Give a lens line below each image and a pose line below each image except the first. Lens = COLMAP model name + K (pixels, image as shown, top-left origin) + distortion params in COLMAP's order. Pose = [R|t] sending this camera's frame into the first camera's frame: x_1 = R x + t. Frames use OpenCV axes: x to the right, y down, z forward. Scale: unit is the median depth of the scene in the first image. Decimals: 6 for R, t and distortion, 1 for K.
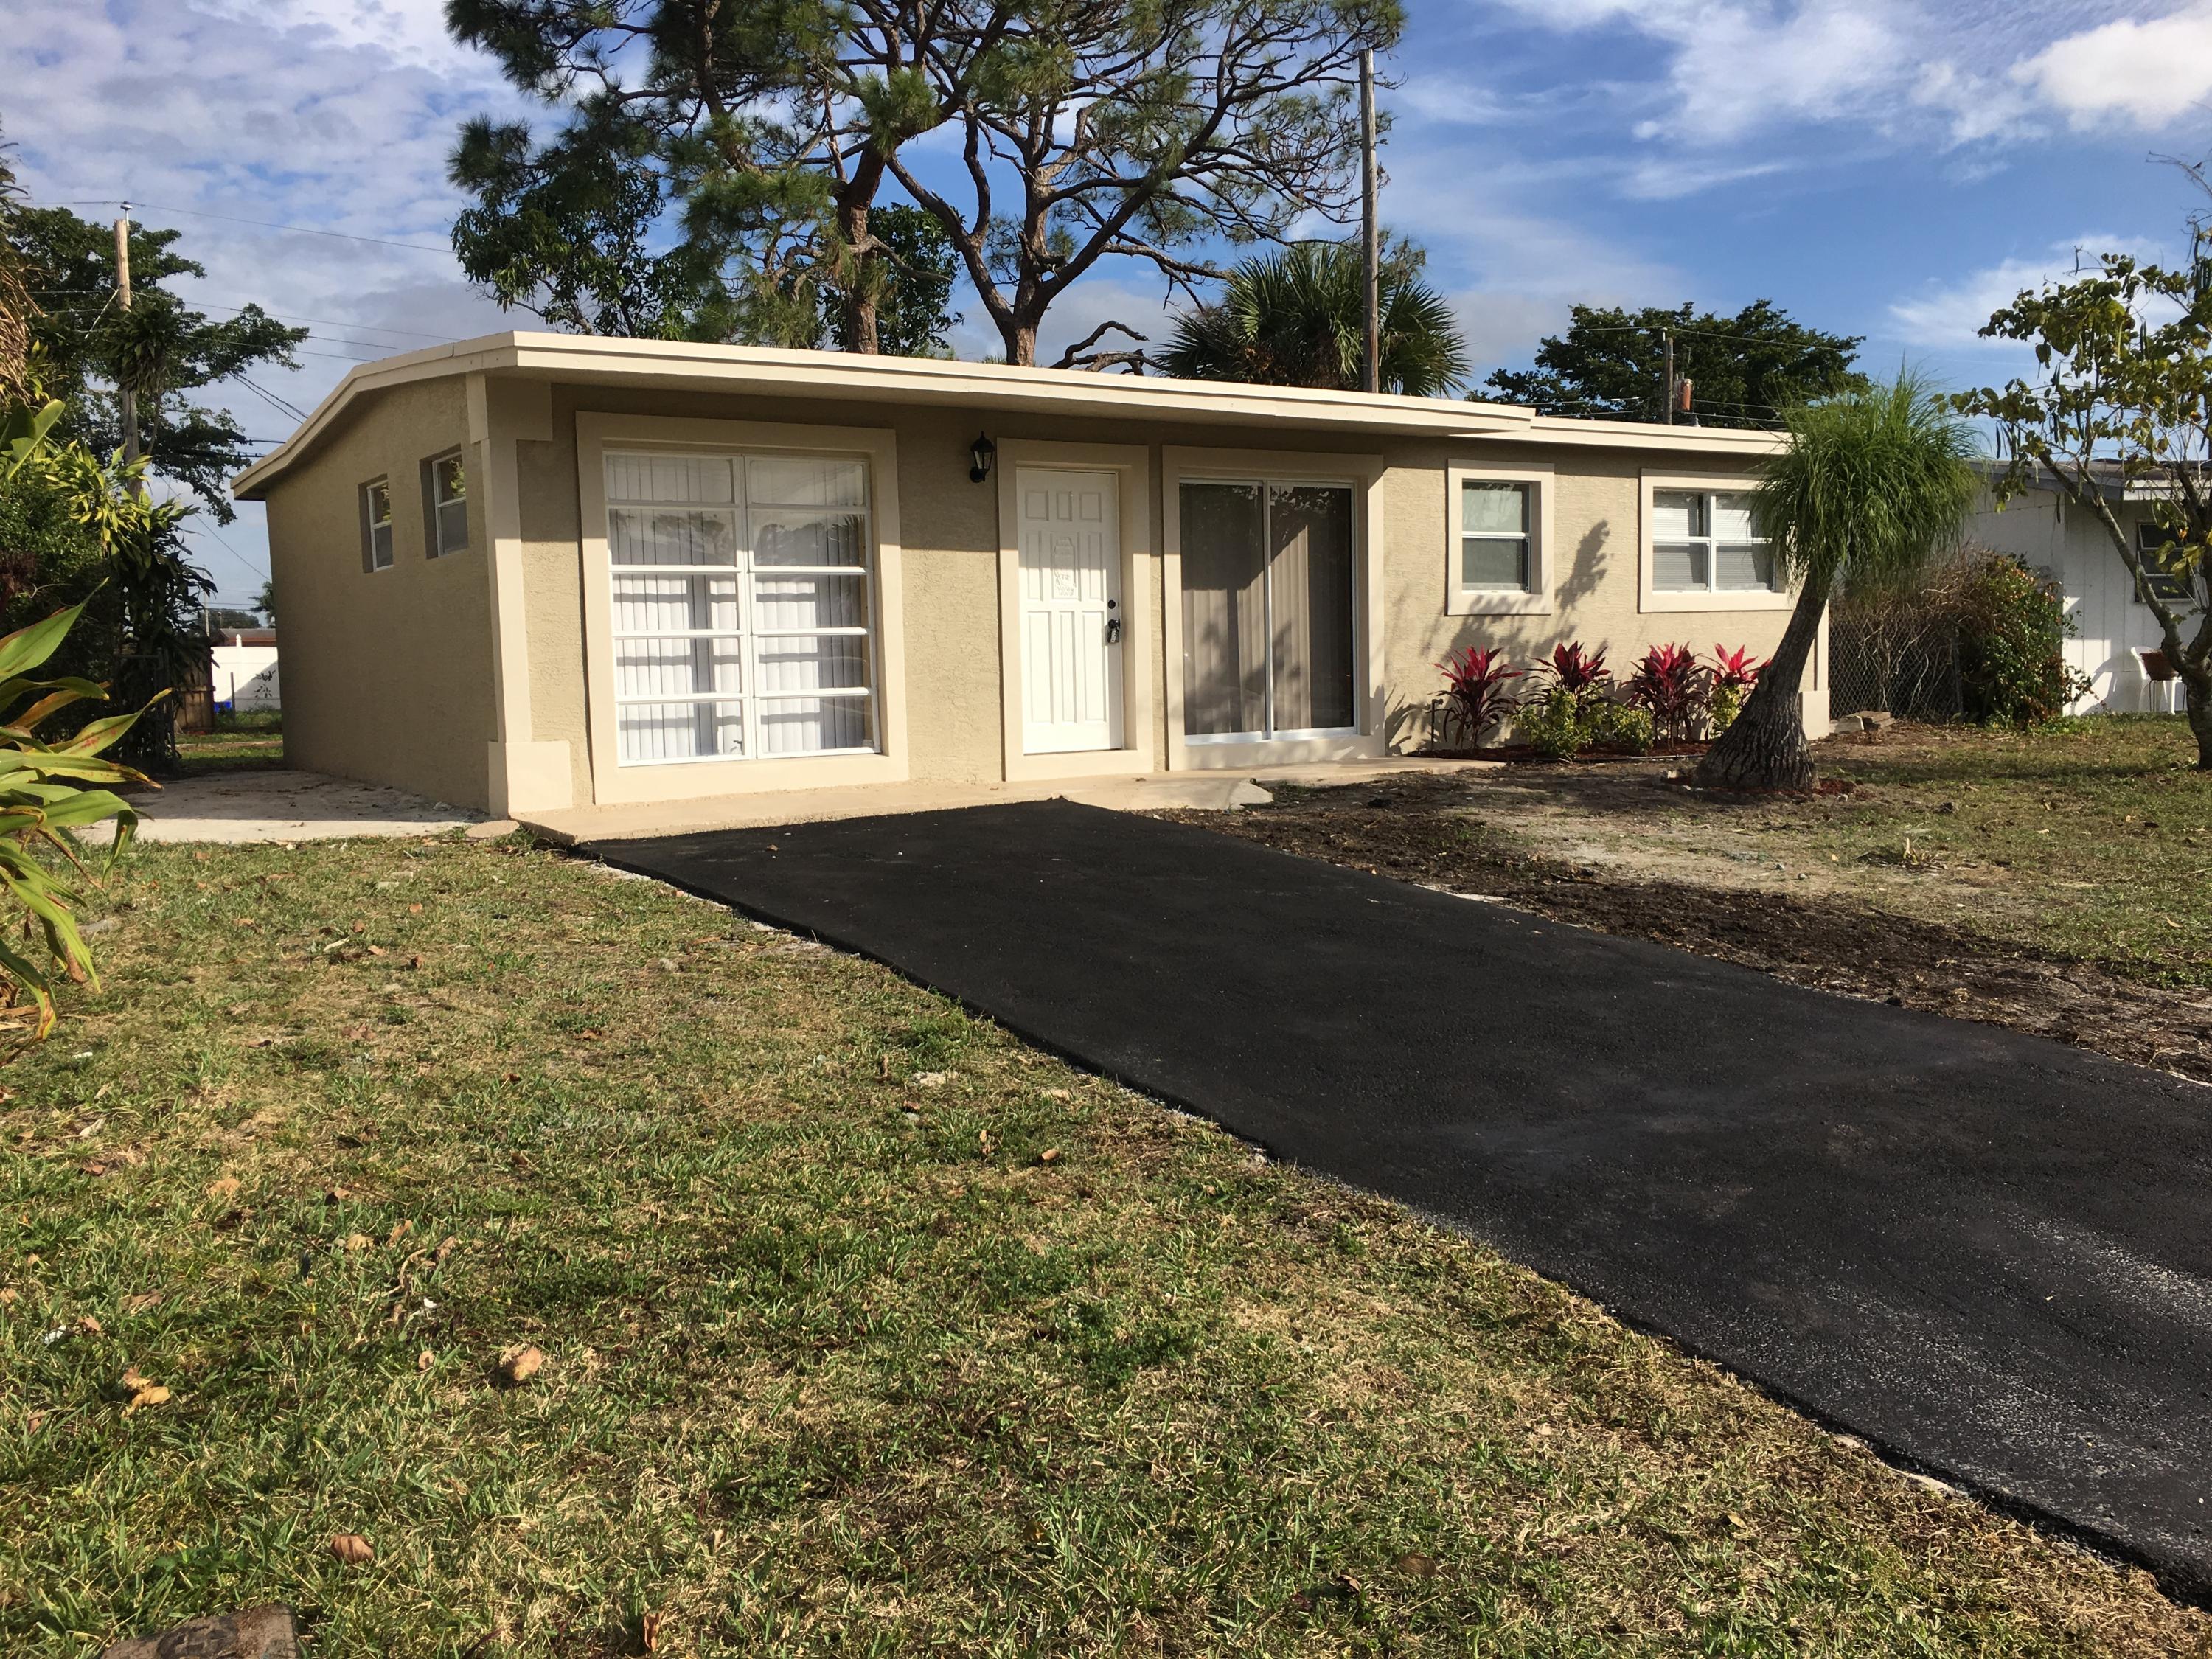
lens RADIAL K [[1875.2, 0, 1076.3], [0, 1875.2, 828.7], [0, 0, 1]] dist [0.069897, -0.079399]
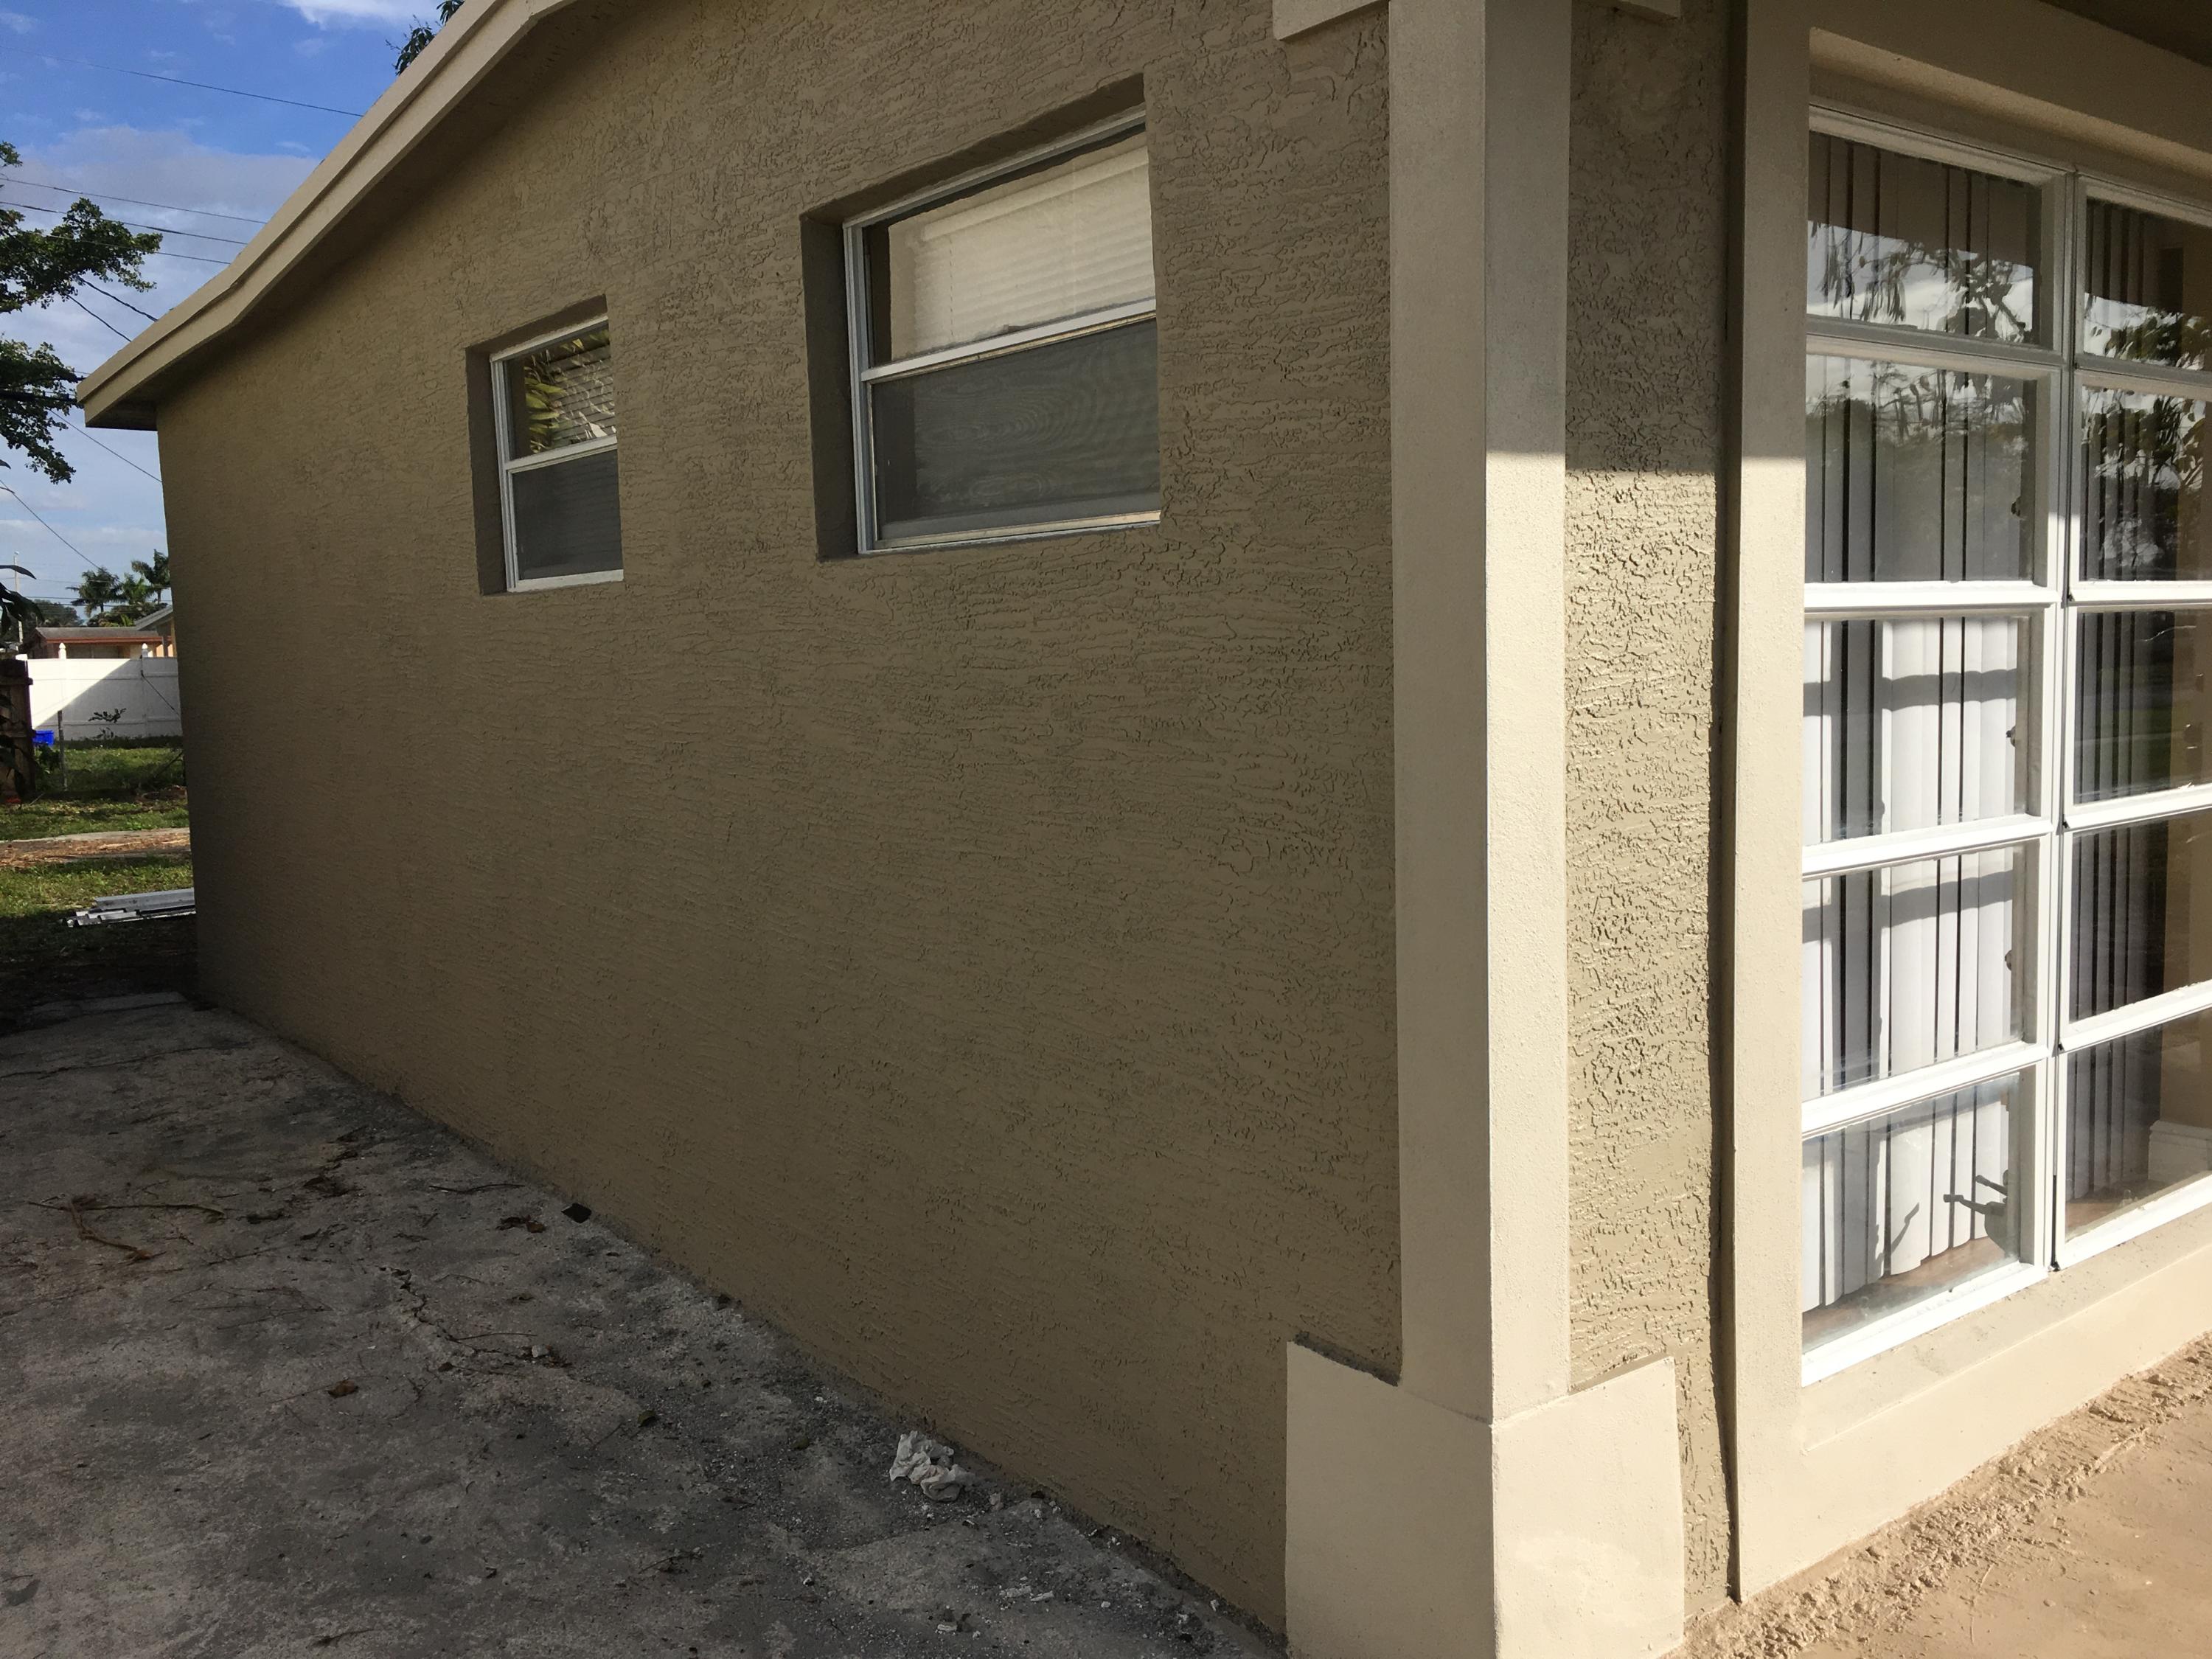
lens RADIAL K [[2035.3, 0, 1106.0], [0, 2035.3, 829.5], [0, 0, 1]] dist [0.175103, -0.305480]
pose [[0.998780, -0.008347, 0.048665, -0.291285], [0.008683, 0.999940, -0.006703, -0.092417], [-0.048606, 0.007117, 0.998793, 0.641766]]
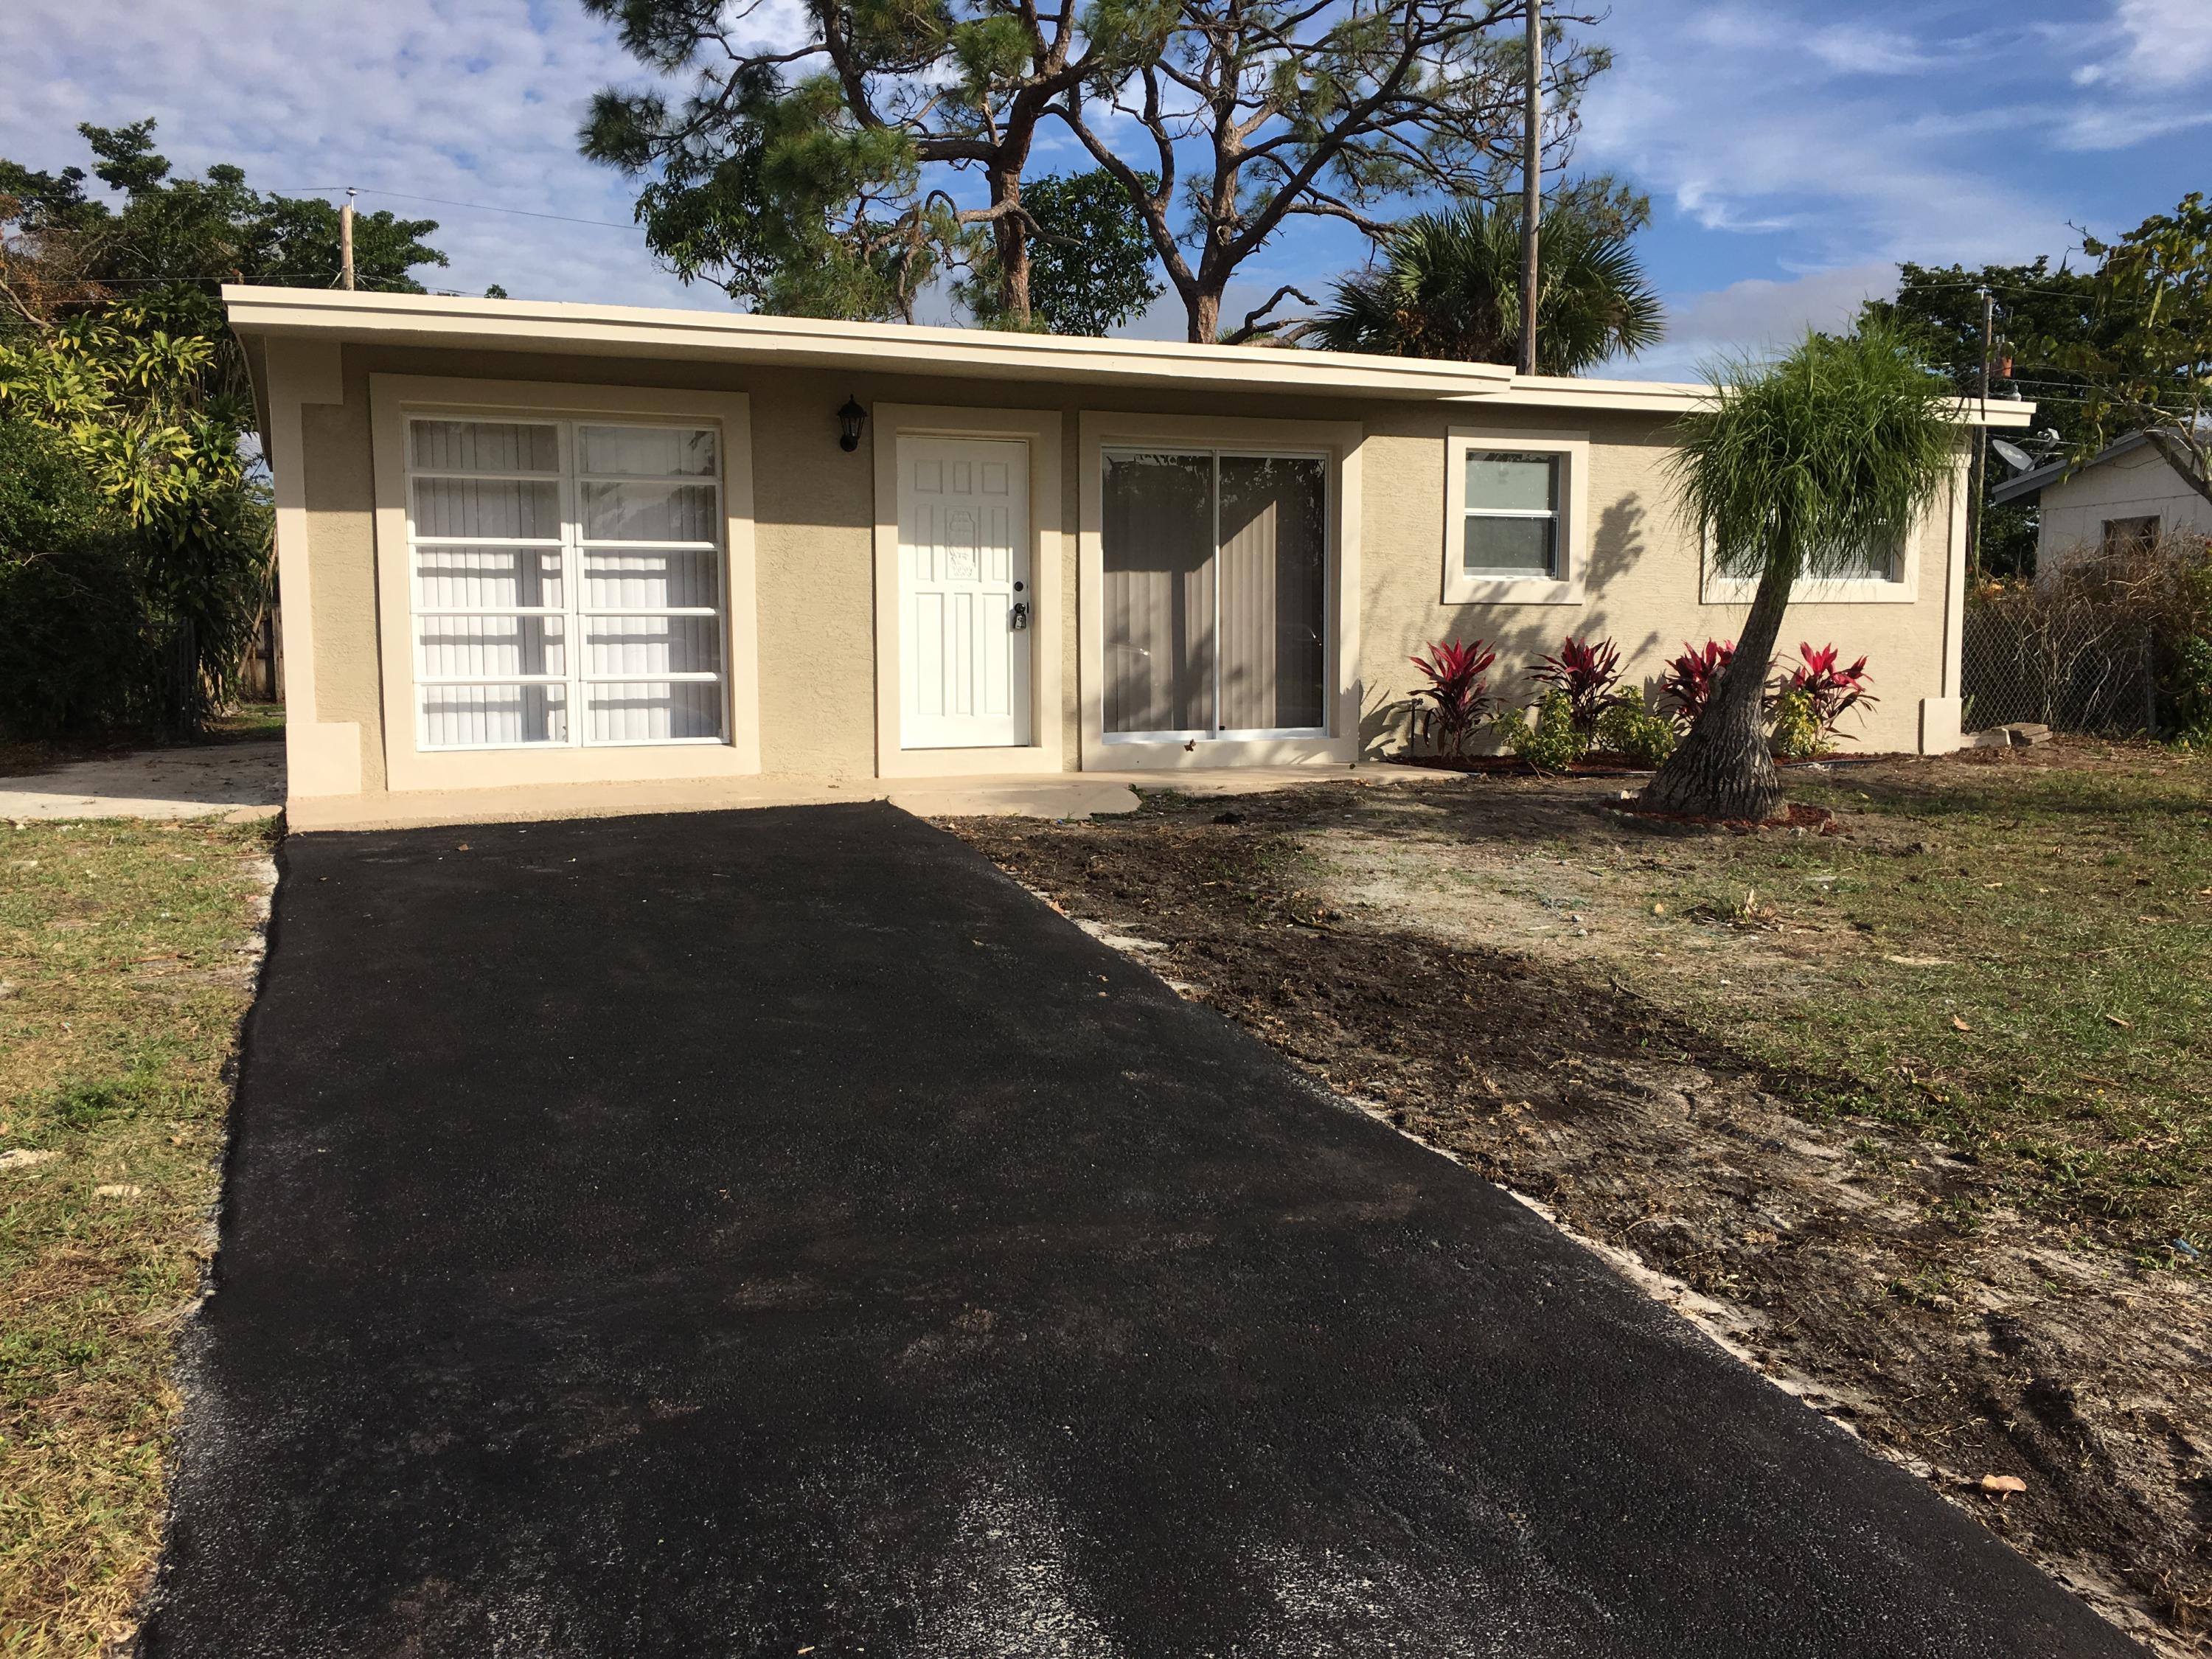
lens RADIAL K [[1875.2, 0, 1076.3], [0, 1875.2, 828.7], [0, 0, 1]] dist [0.069897, -0.079399]
pose [[0.982249, 0.036527, -0.183993, 0.221671], [-0.034565, 0.999306, 0.013860, -0.016303], [0.184372, -0.007254, 0.982830, 0.113646]]
